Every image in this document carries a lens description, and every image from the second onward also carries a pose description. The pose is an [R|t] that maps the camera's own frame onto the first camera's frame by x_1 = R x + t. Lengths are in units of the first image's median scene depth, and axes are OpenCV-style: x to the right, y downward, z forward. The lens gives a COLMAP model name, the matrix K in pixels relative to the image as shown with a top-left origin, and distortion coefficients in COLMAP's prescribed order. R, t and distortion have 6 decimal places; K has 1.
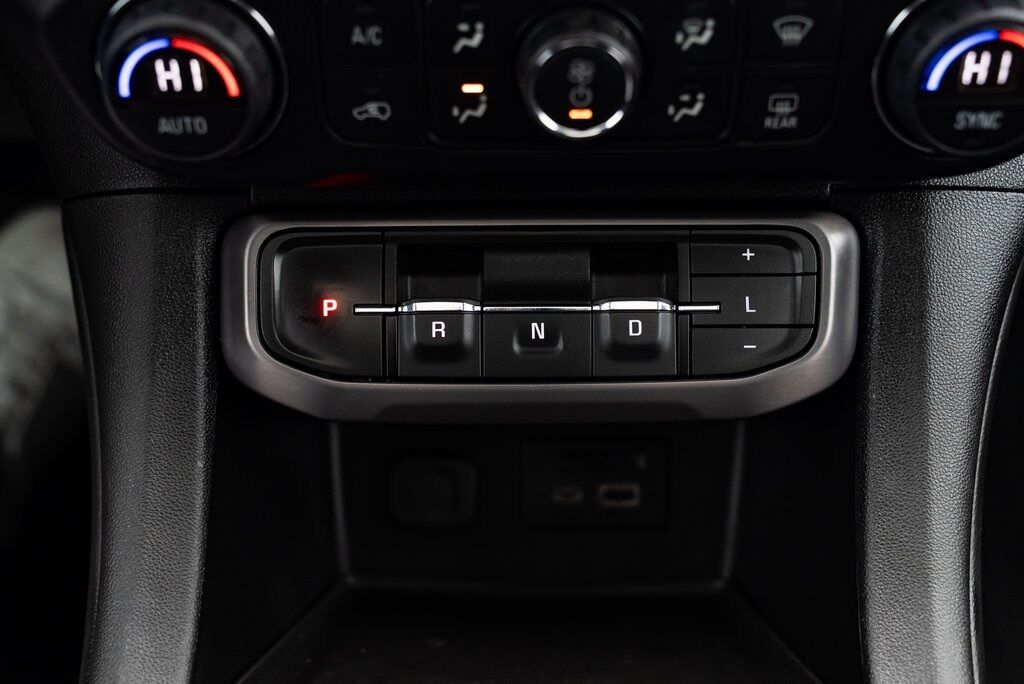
lens RADIAL K [[1185.9, 0, 510.2], [0, 1185.9, 336.8], [0, 0, 1]] dist [-0.014099, 0.000000]
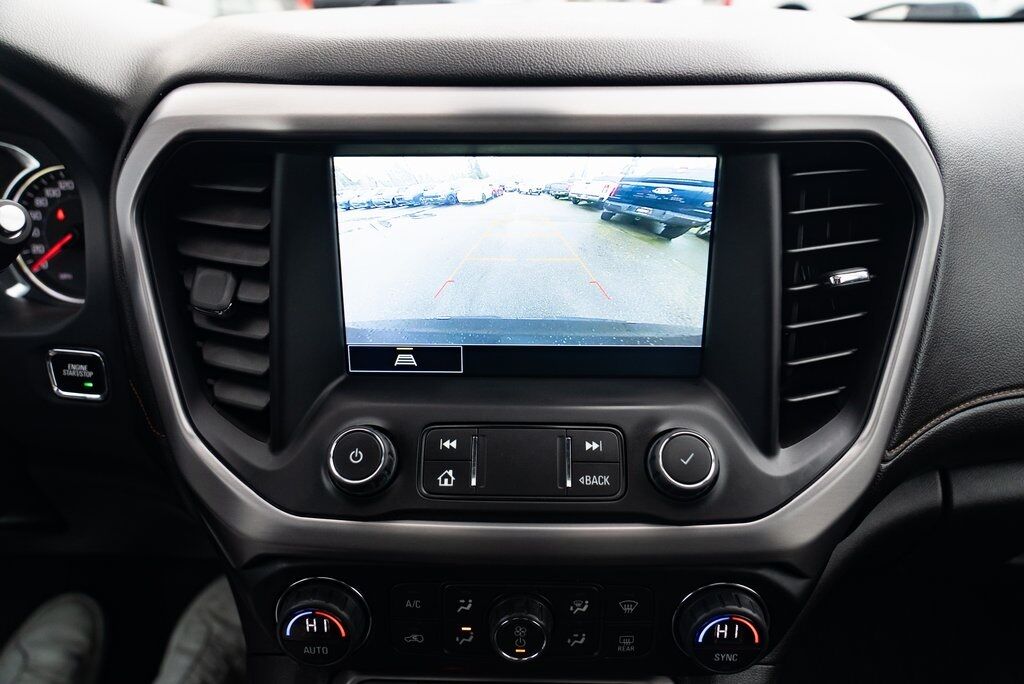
lens RADIAL K [[711.8, 0, 509.8], [0, 711.8, 348.2], [0, 0, 1]] dist [-0.024669, 0.000874]
pose [[0.999820, 0.016616, -0.009121, 0.042852], [-0.018632, 0.949962, -0.311811, -0.288814], [0.003483, 0.311924, 0.950101, -0.251330]]
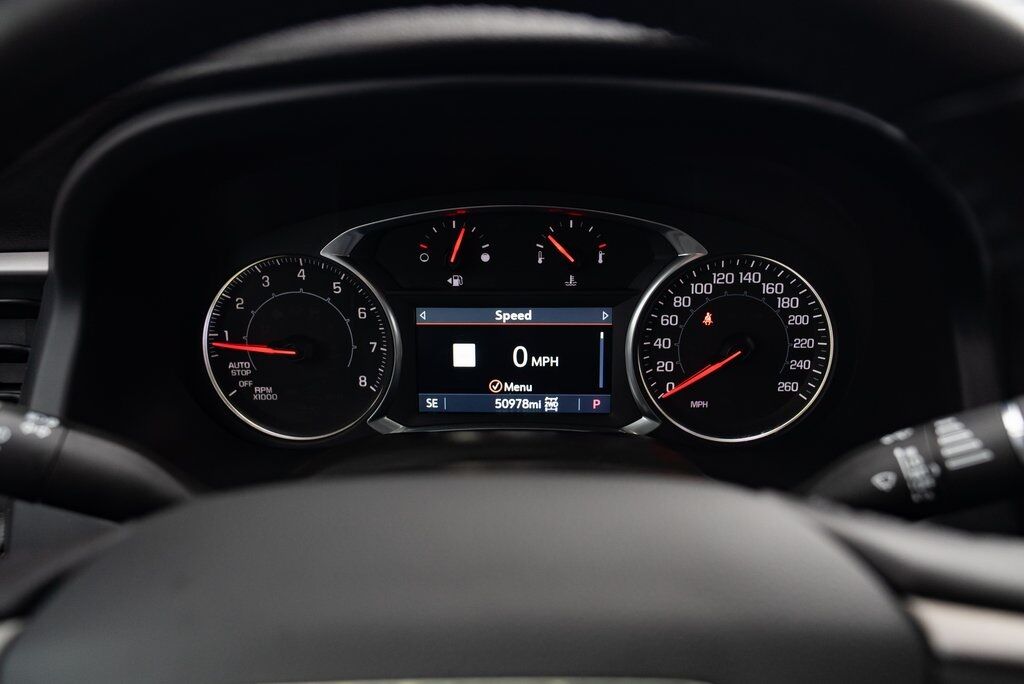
lens RADIAL K [[857.9, 0, 512.2], [0, 857.9, 348.2], [0, 0, 1]] dist [-0.012565, 0.023400]
pose [[0.999842, 0.013668, -0.011329, -1.306258], [-0.016612, 0.945392, -0.325512, -0.567578], [0.006261, 0.325649, 0.945470, -0.103491]]
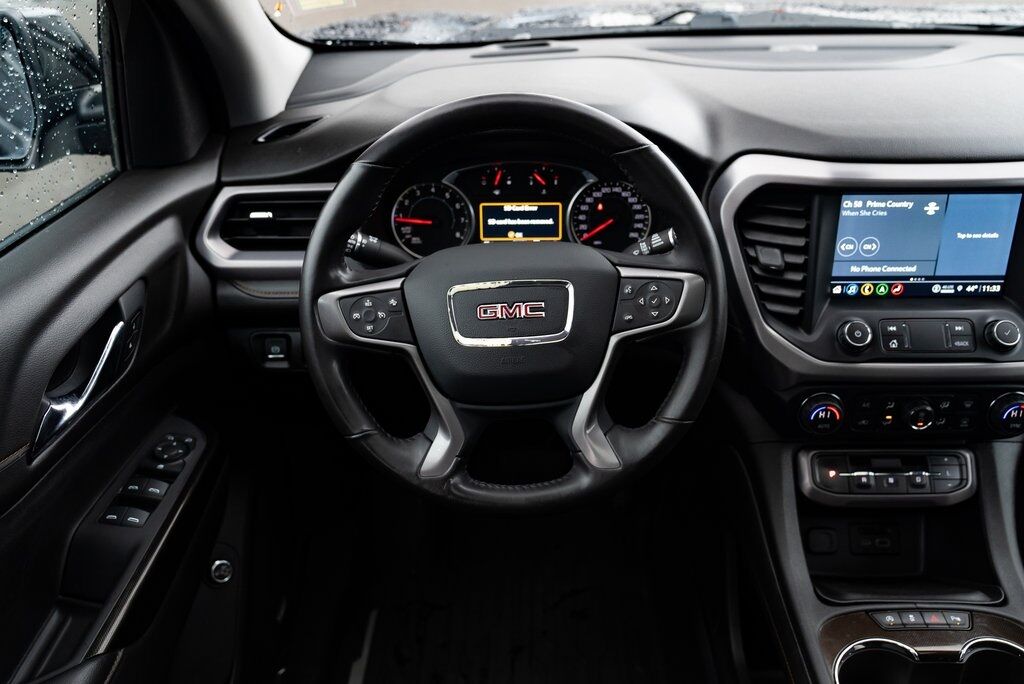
lens RADIAL K [[857.9, 0, 514.9], [0, 857.9, 338.4], [0, 0, 1]] dist [-0.012565, 0.023400]
pose [[0.999992, 0.003727, 0.001439, -1.345583], [-0.003280, 0.971504, -0.236999, 0.234441], [-0.002281, 0.236993, 0.971509, -1.961249]]
